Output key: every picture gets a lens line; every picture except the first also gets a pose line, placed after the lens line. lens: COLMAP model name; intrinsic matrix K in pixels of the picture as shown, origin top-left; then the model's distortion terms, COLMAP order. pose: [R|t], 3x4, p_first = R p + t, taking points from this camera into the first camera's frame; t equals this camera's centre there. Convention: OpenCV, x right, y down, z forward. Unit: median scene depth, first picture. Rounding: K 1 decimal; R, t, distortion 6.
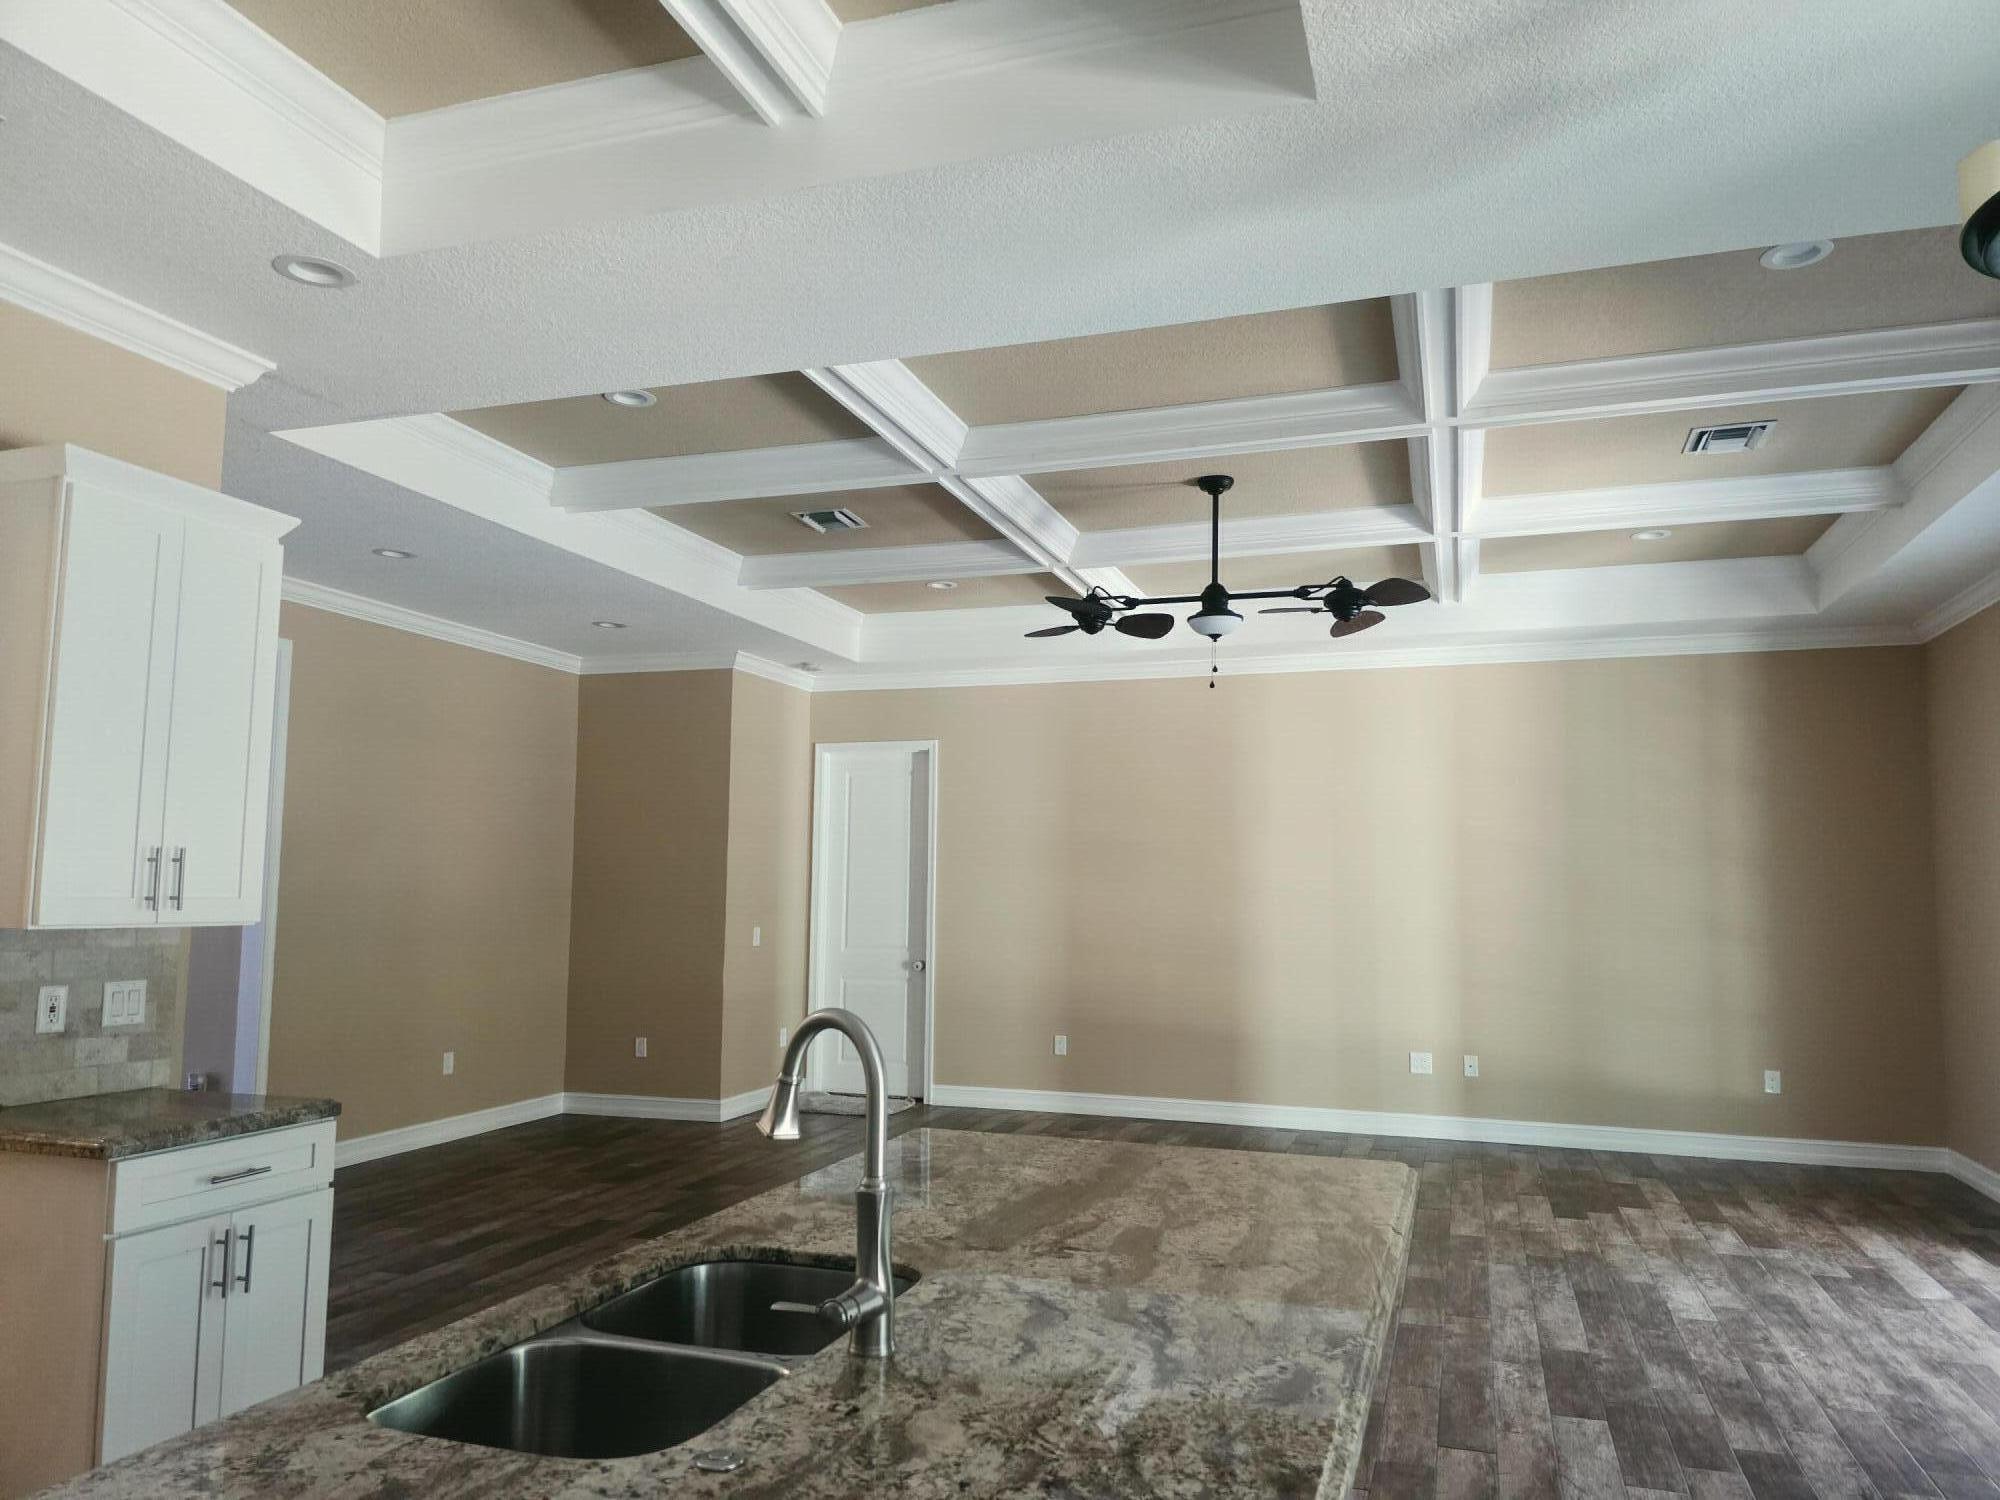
lens RADIAL K [[1350.3, 0, 1028.3], [0, 1350.3, 775.9], [0, 0, 1]] dist [0.073067, -0.077784]
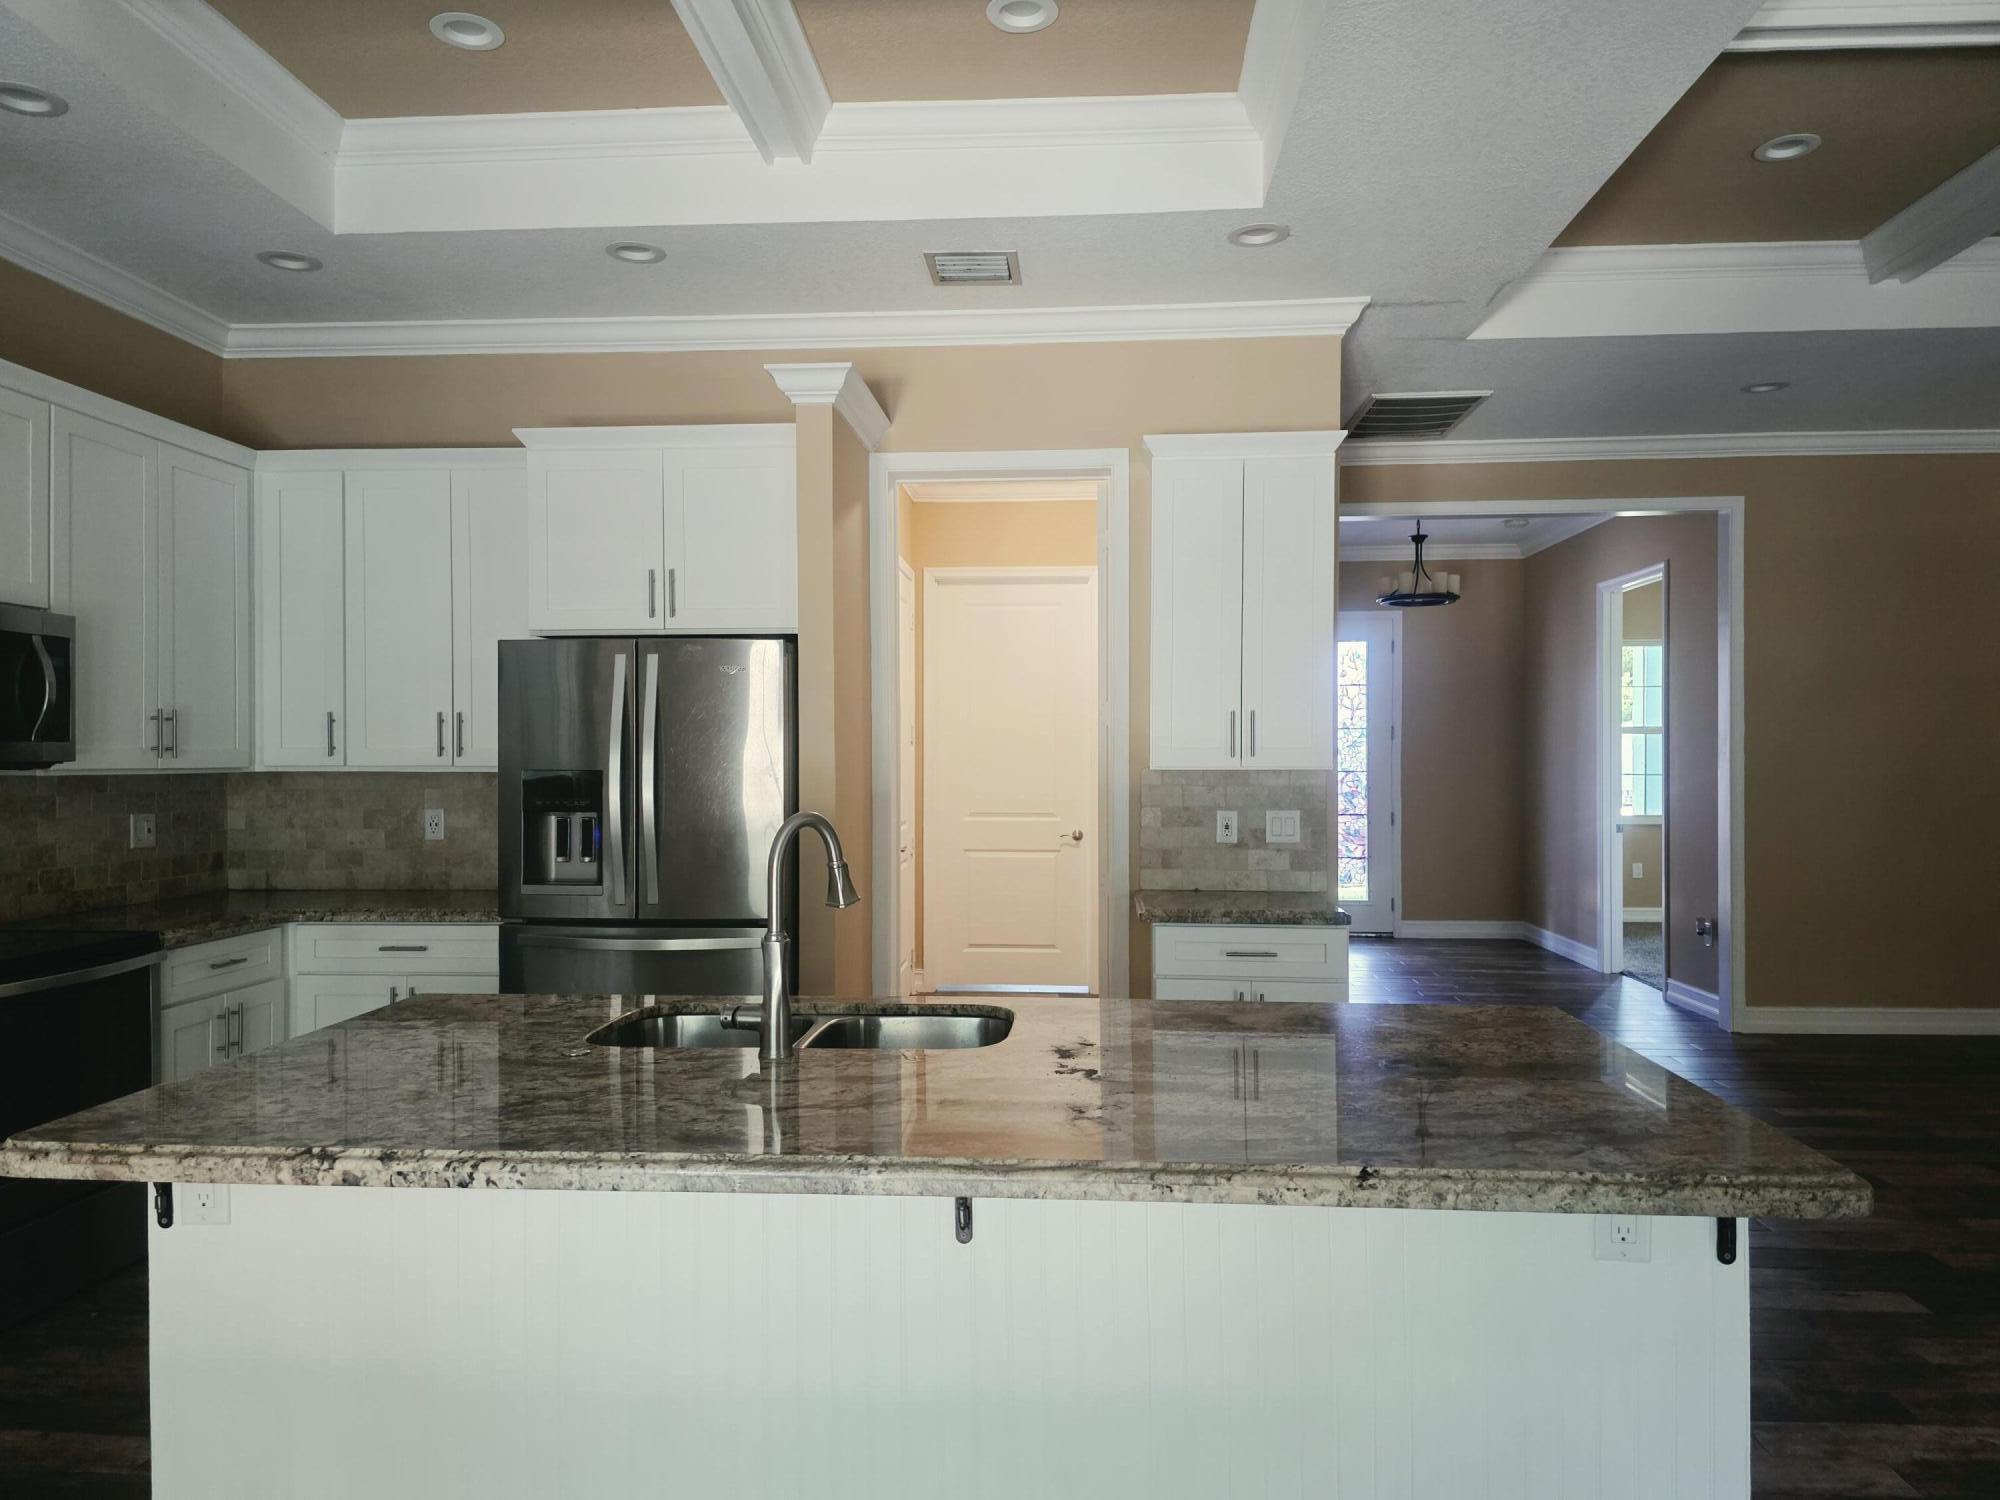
lens RADIAL K [[1362.2, 0, 1001.4], [0, 1362.2, 765.2], [0, 0, 1]] dist [0.067230, -0.074110]
pose [[0.238857, -0.005169, -0.971041, 0.383877], [0.088615, 0.995929, 0.016495, 0.038962], [0.967003, -0.089989, 0.238342, 0.277796]]
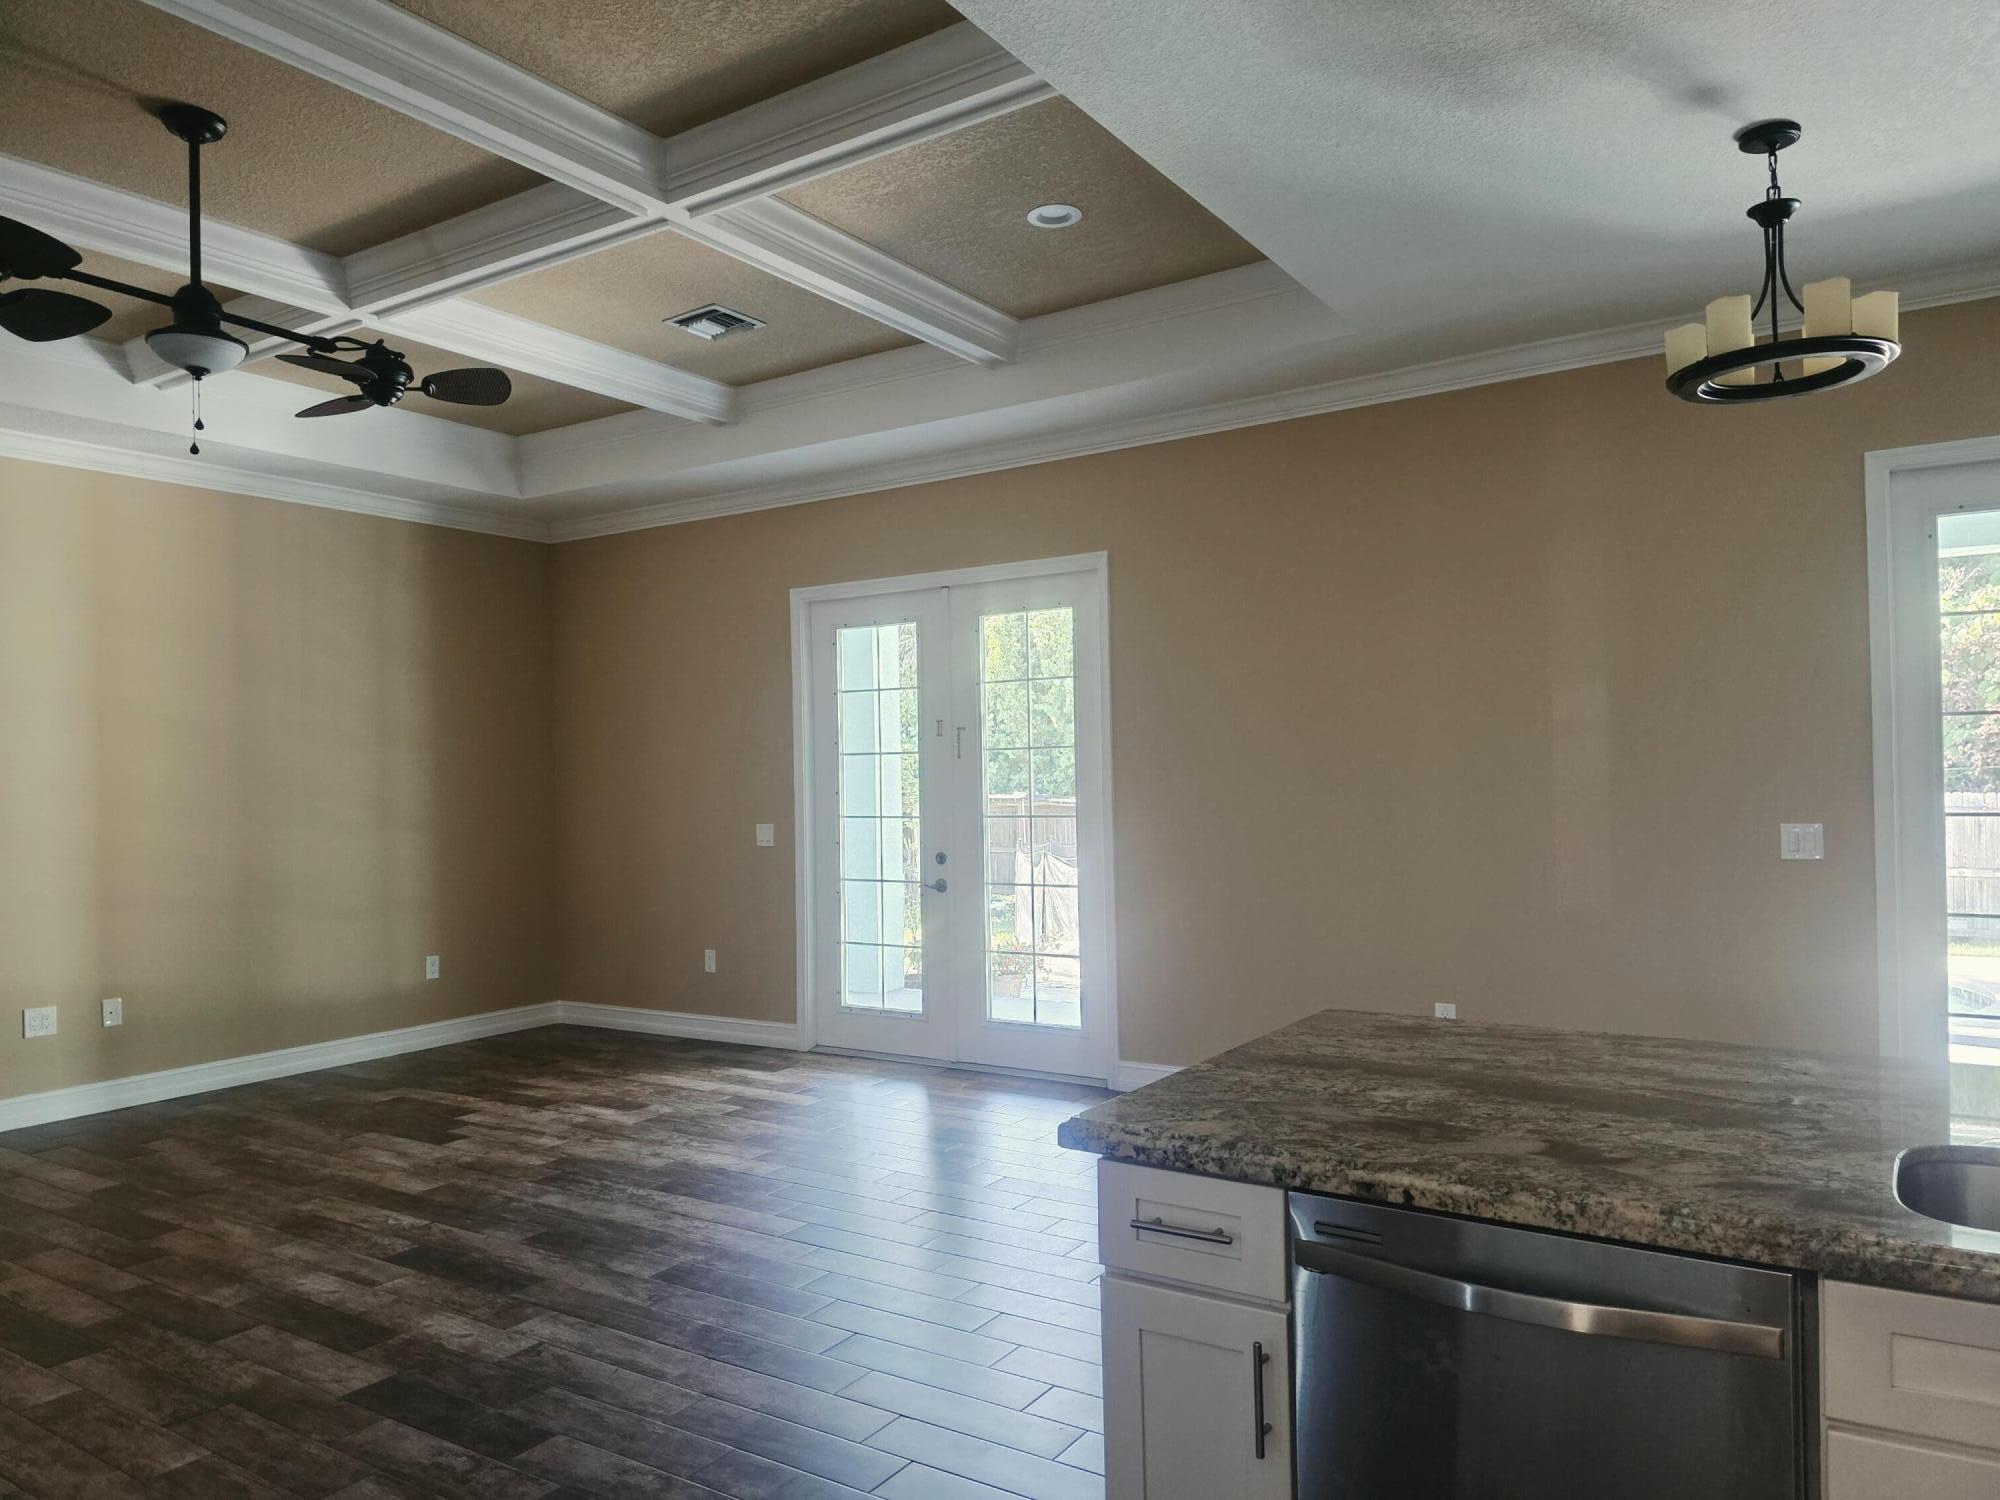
lens RADIAL K [[1350.3, 0, 1028.3], [0, 1350.3, 775.9], [0, 0, 1]] dist [0.073067, -0.077784]
pose [[0.255888, -0.014453, 0.966599, -0.417430], [-0.060656, 0.997678, 0.030975, 0.044009], [-0.964802, -0.066556, 0.254417, 0.501675]]
